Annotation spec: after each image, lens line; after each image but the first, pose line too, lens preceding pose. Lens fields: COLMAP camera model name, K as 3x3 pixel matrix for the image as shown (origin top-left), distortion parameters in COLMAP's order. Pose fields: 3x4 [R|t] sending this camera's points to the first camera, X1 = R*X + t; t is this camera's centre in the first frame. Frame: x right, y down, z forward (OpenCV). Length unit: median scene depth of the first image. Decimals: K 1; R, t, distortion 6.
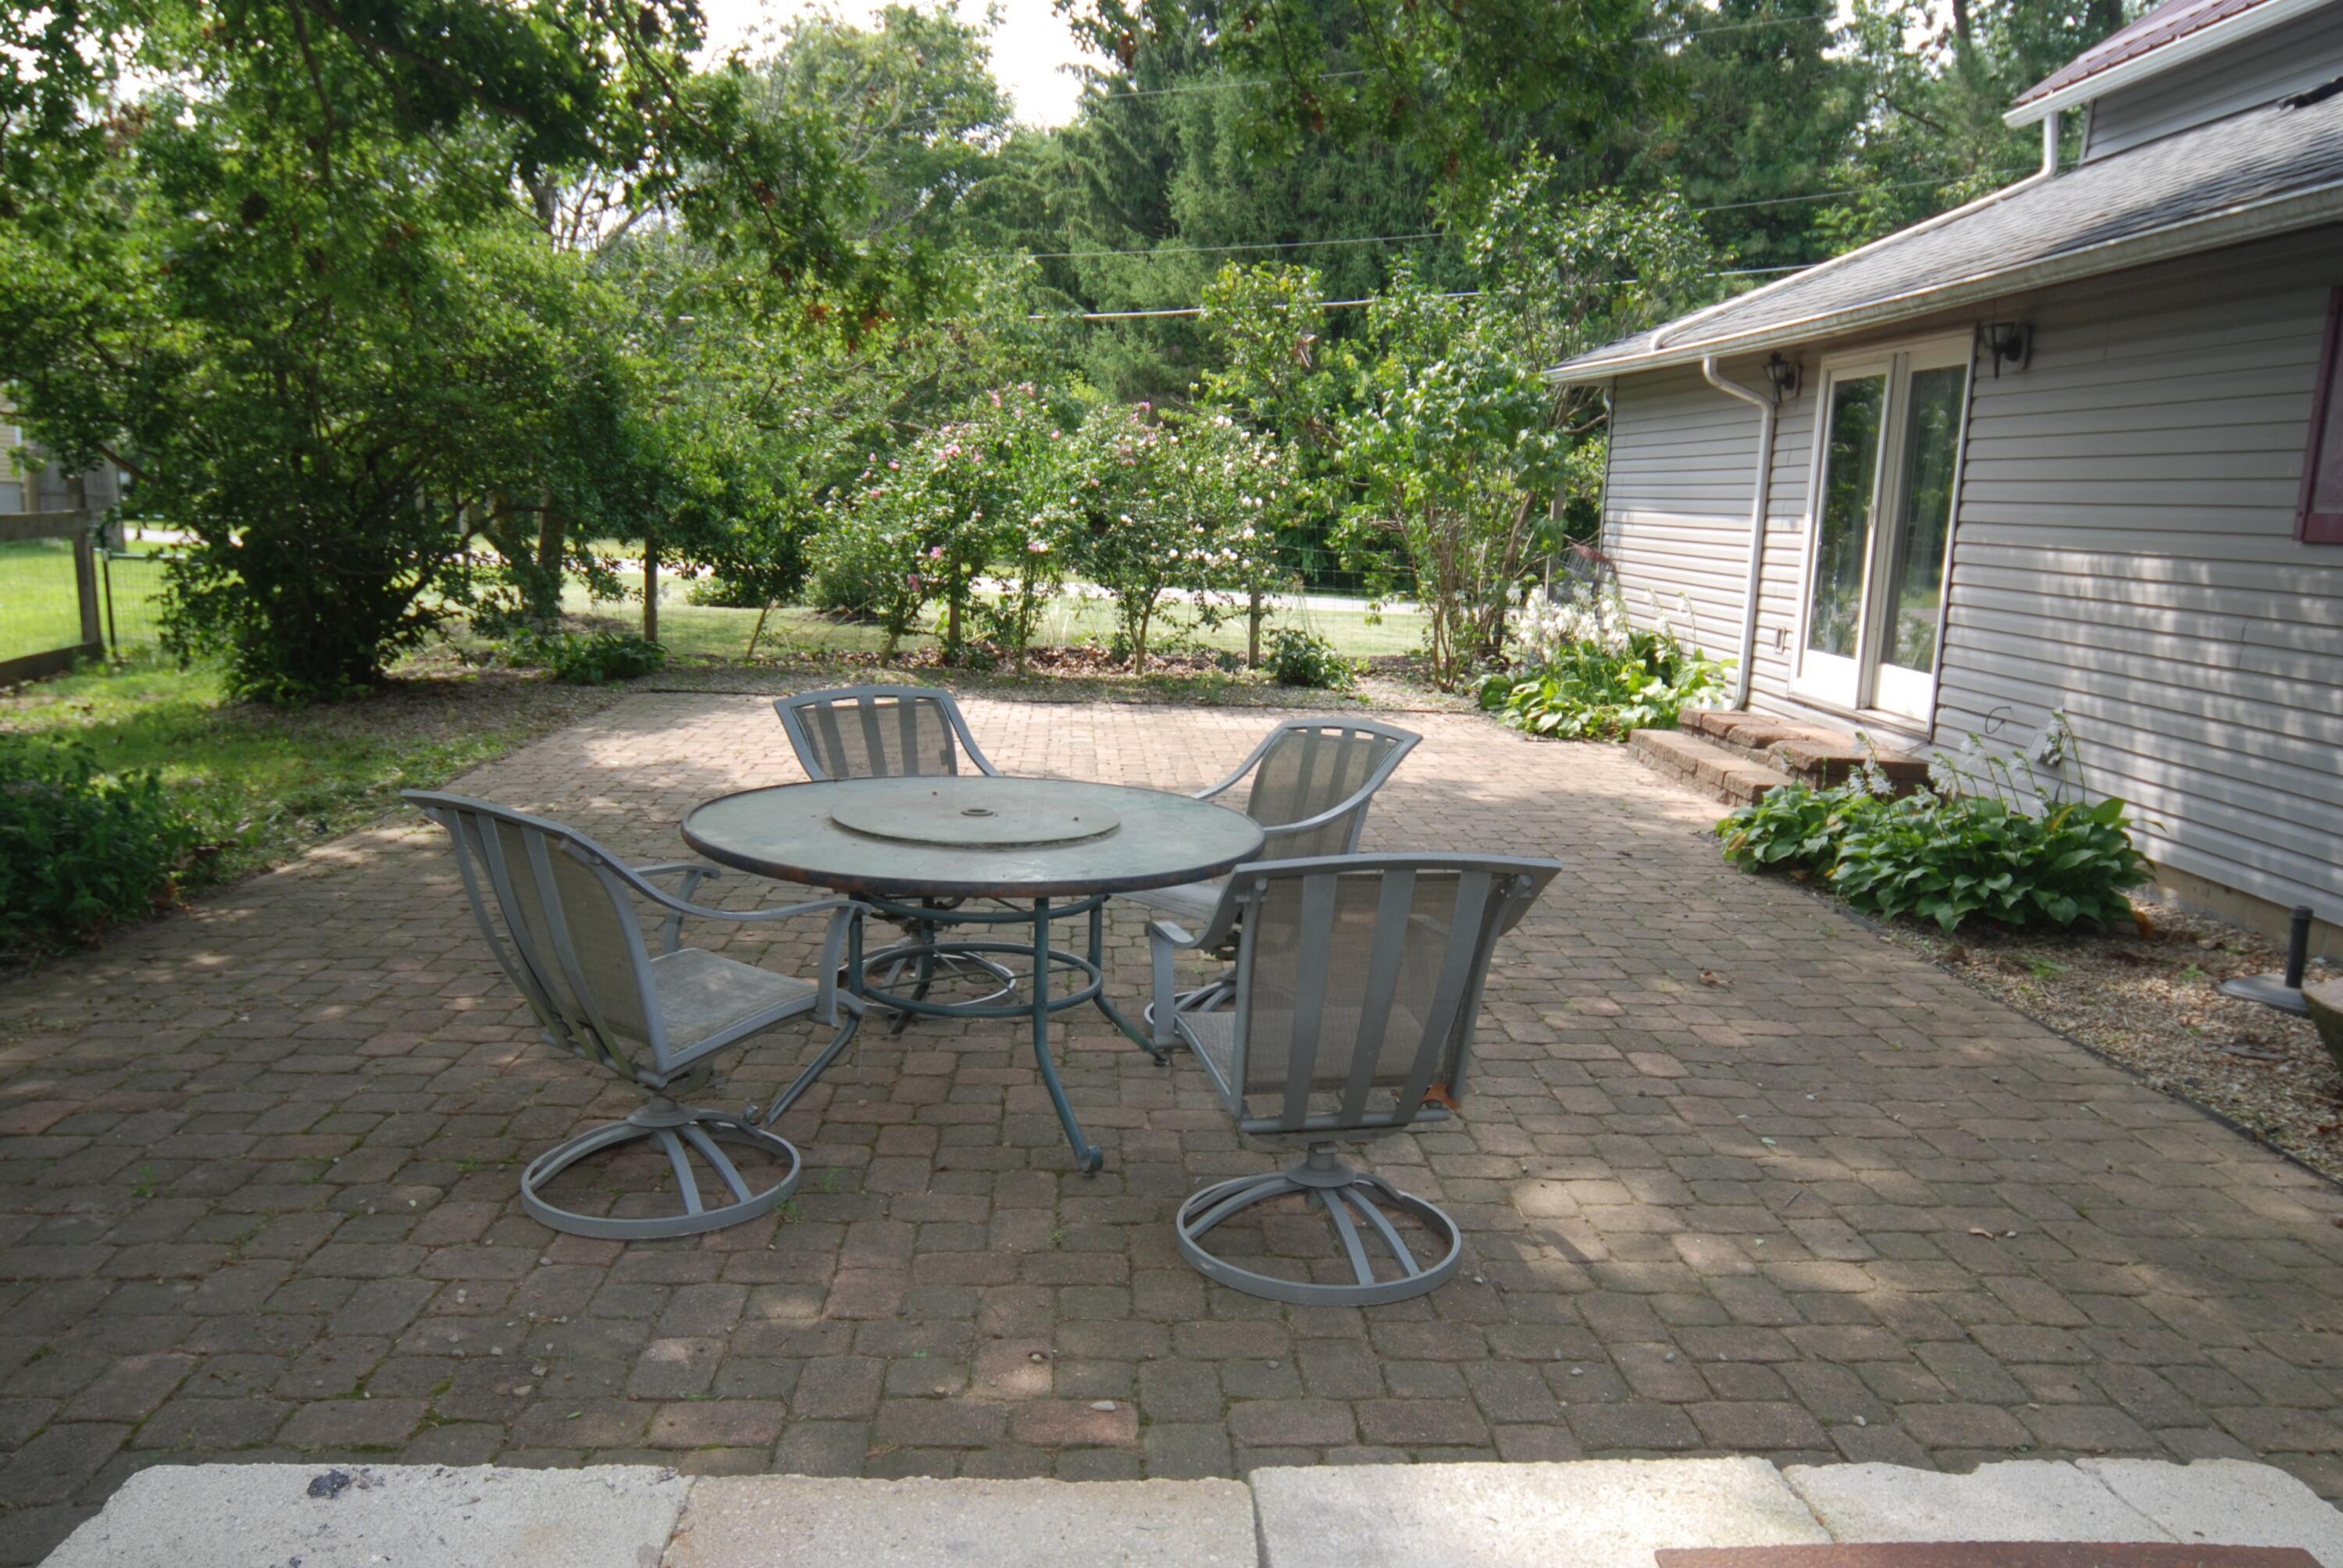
lens RADIAL K [[1679.2, 0, 1171.5], [0, 1679.2, 784.0], [0, 0, 1]] dist [-0.006549, -0.000561]
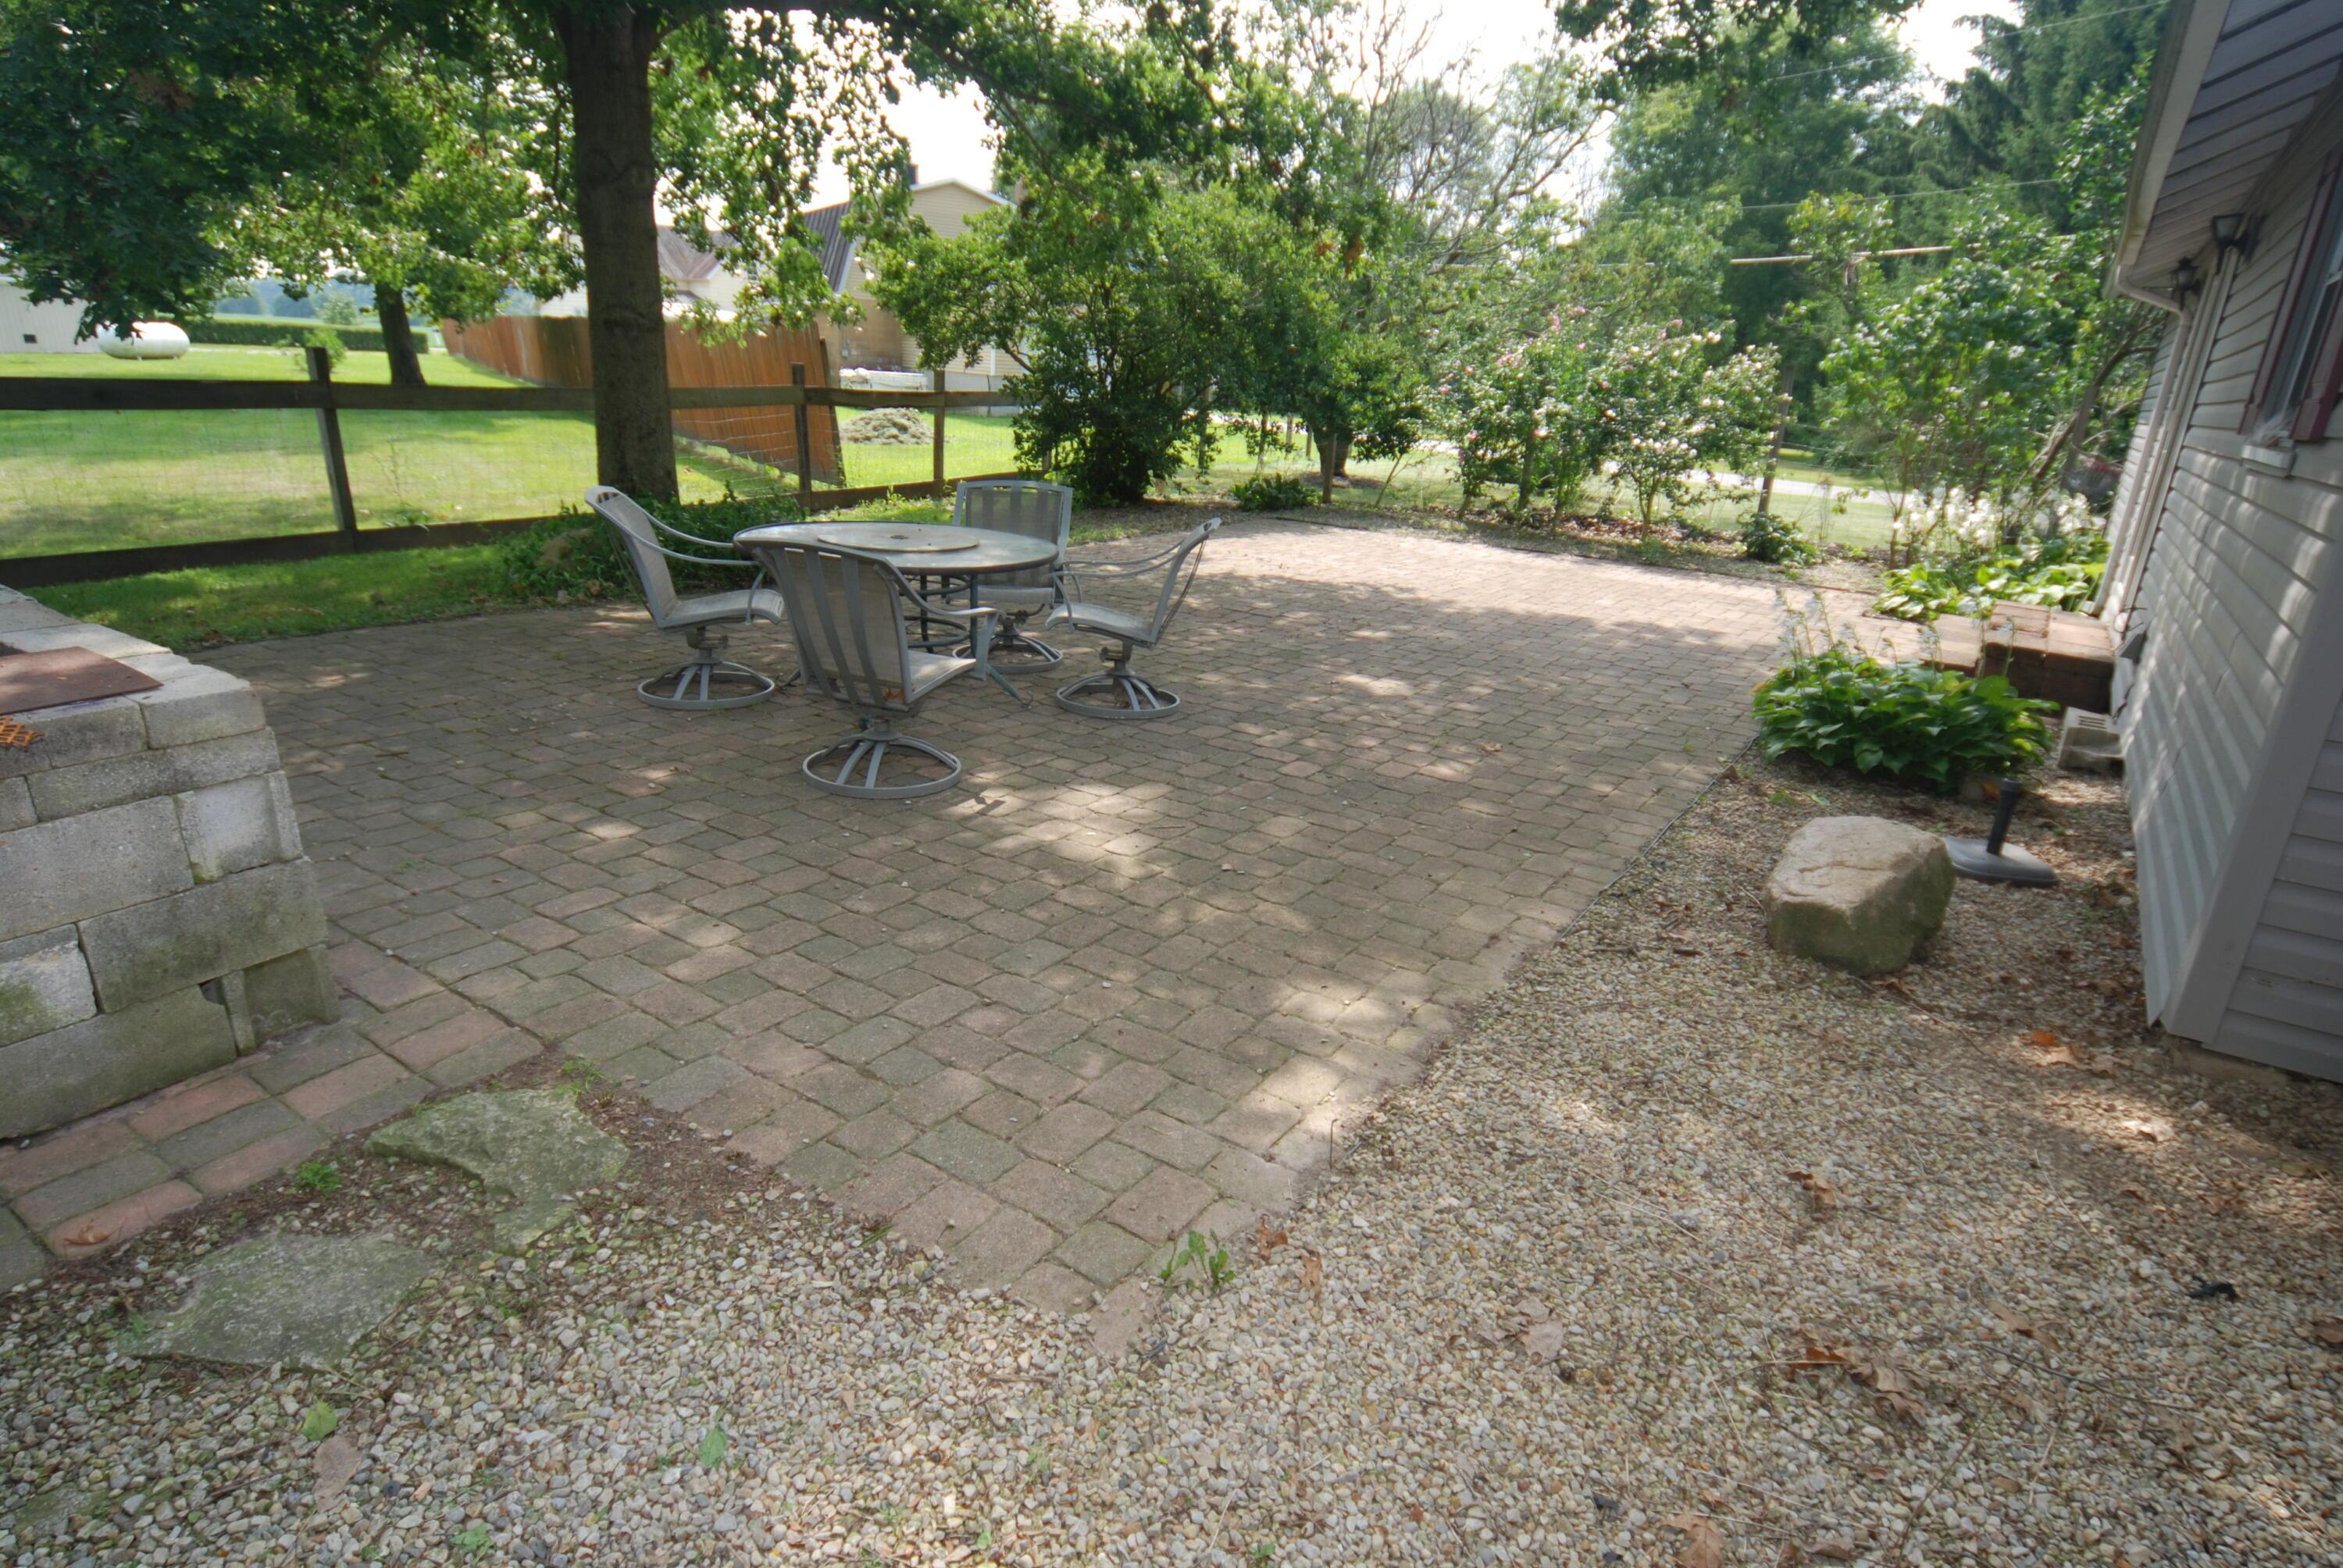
lens RADIAL K [[1255.8, 0, 1171.5], [0, 1255.8, 784.0], [0, 0, 1]] dist [-0.024401, -0.001007]
pose [[0.802532, 0.197825, -0.562857, 0.718315], [-0.127368, 0.978486, 0.162302, 0.017080], [0.582855, -0.058562, 0.810463, 0.056865]]
